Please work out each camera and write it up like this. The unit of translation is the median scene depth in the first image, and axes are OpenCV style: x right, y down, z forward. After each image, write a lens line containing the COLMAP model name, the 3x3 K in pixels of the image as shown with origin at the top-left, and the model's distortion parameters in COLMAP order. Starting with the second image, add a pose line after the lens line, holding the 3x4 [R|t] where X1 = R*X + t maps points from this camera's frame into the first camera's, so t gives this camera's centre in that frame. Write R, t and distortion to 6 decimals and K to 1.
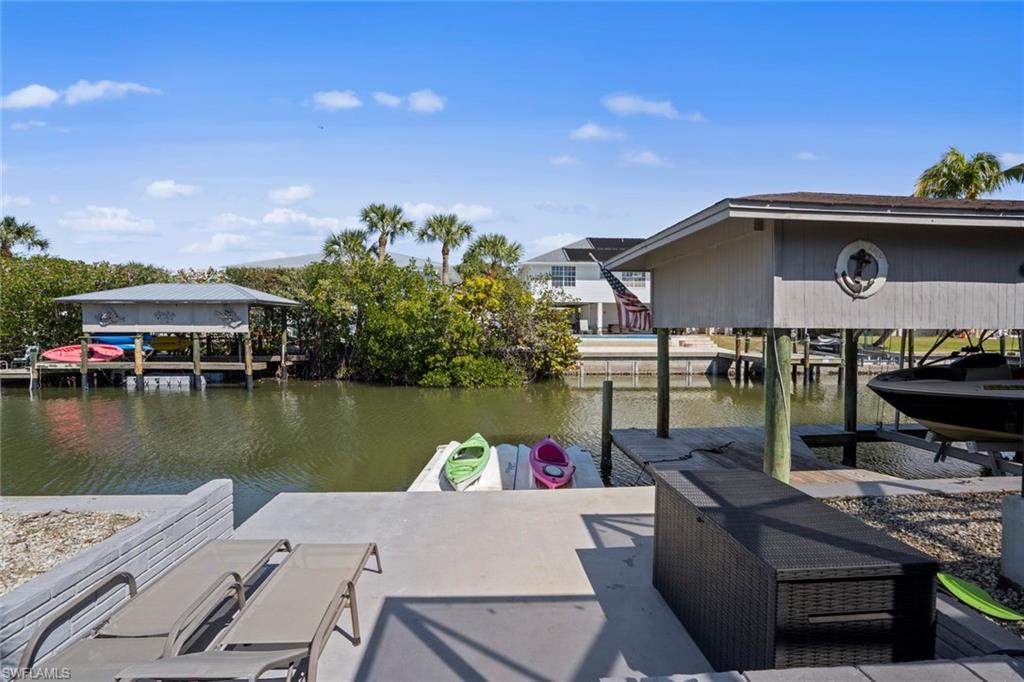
lens RADIAL K [[480.8, 0, 513.1], [0, 480.8, 340.9], [0, 0, 1]] dist [-0.045615, 0.015918]
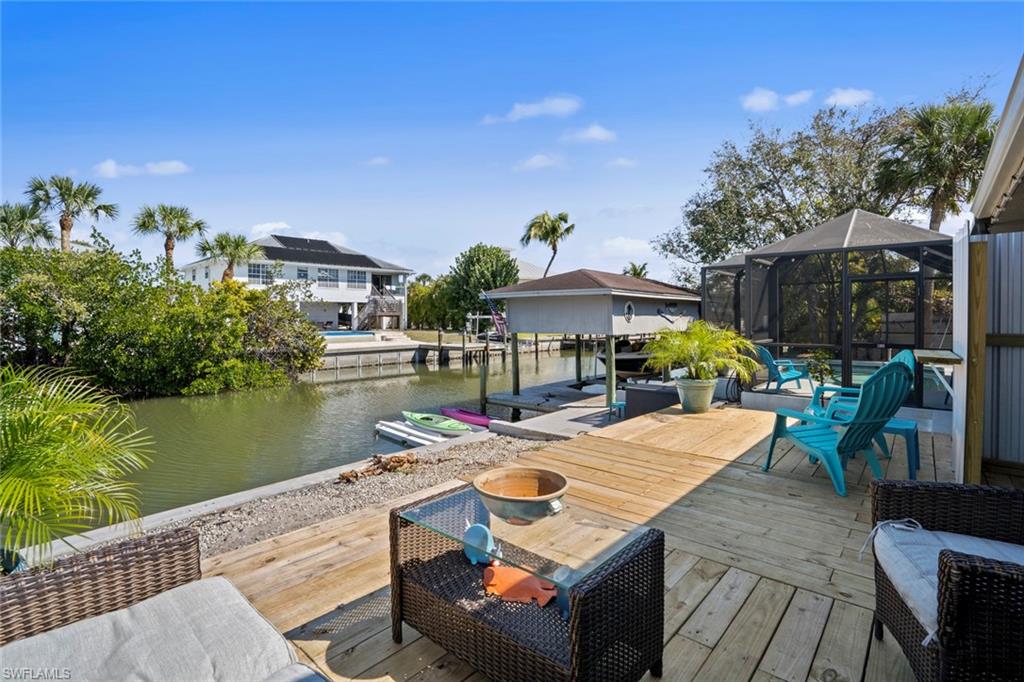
lens RADIAL K [[480.8, 0, 528.0], [0, 480.8, 327.3], [0, 0, 1]] dist [-0.045615, 0.015918]
pose [[0.684855, -0.020322, 0.728396, -0.364582], [0.028243, 0.999600, 0.001334, -0.018427], [-0.728132, 0.019659, 0.685155, -0.098783]]
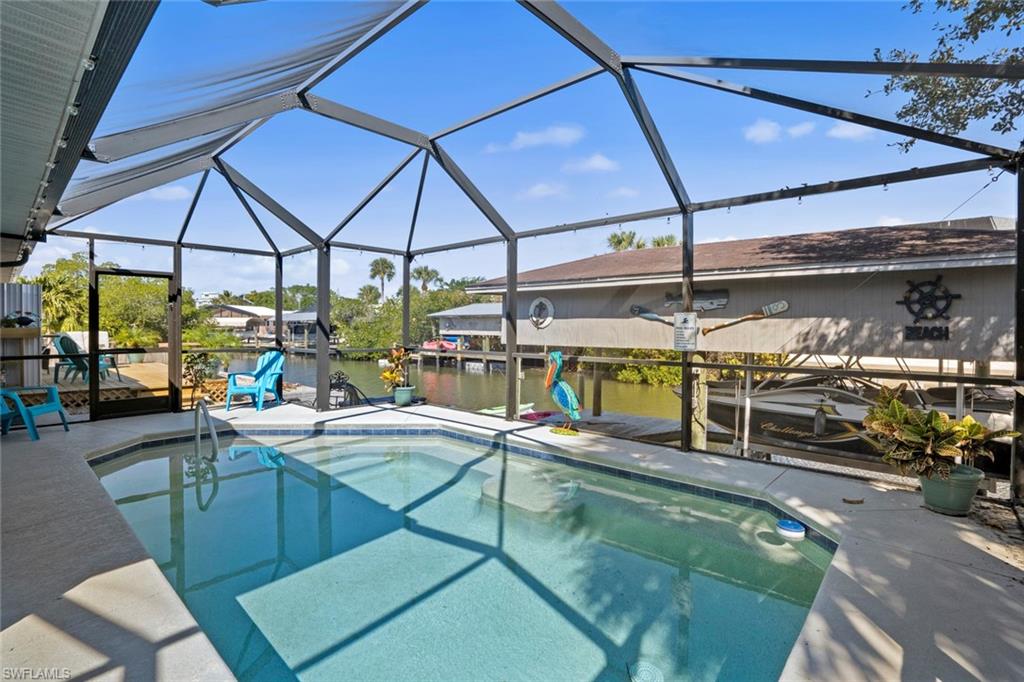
lens RADIAL K [[480.8, 0, 506.6], [0, 480.8, 342.0], [0, 0, 1]] dist [-0.045615, 0.015918]
pose [[0.735268, 0.023300, -0.677376, 0.428840], [-0.023291, 0.999687, 0.009106, -0.011309], [0.677376, 0.009081, 0.735581, -0.108357]]
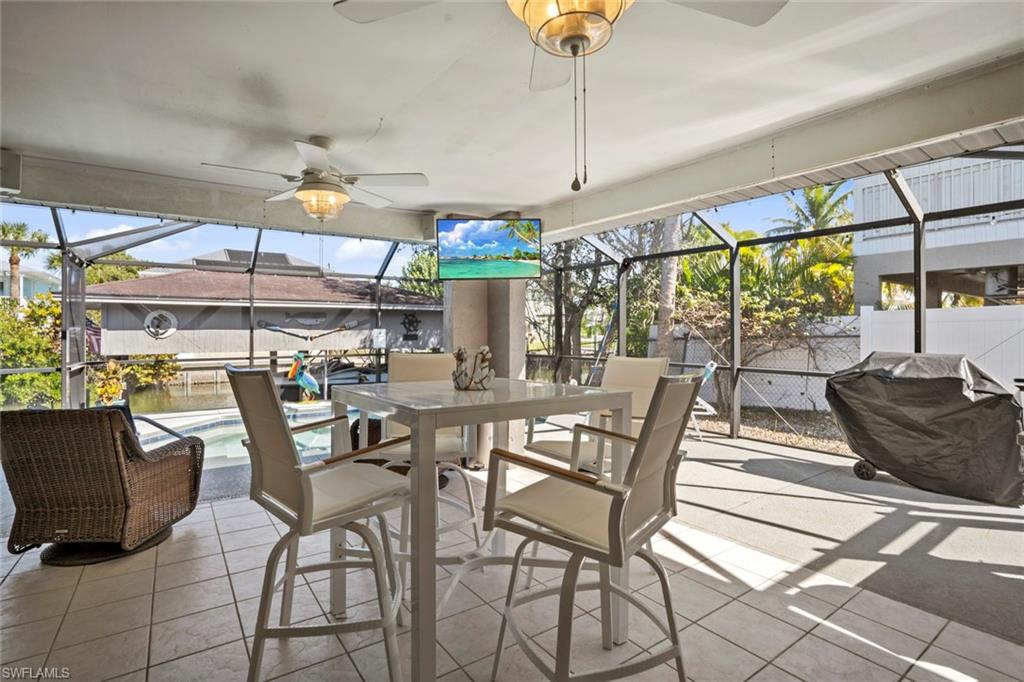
lens RADIAL K [[480.8, 0, 521.7], [0, 480.8, 339.7], [0, 0, 1]] dist [-0.045615, 0.015918]
pose [[0.823168, -0.012708, 0.567655, 0.193050], [0.019649, 0.999788, -0.006111, -0.009637], [-0.567457, 0.016184, 0.823244, -0.340726]]
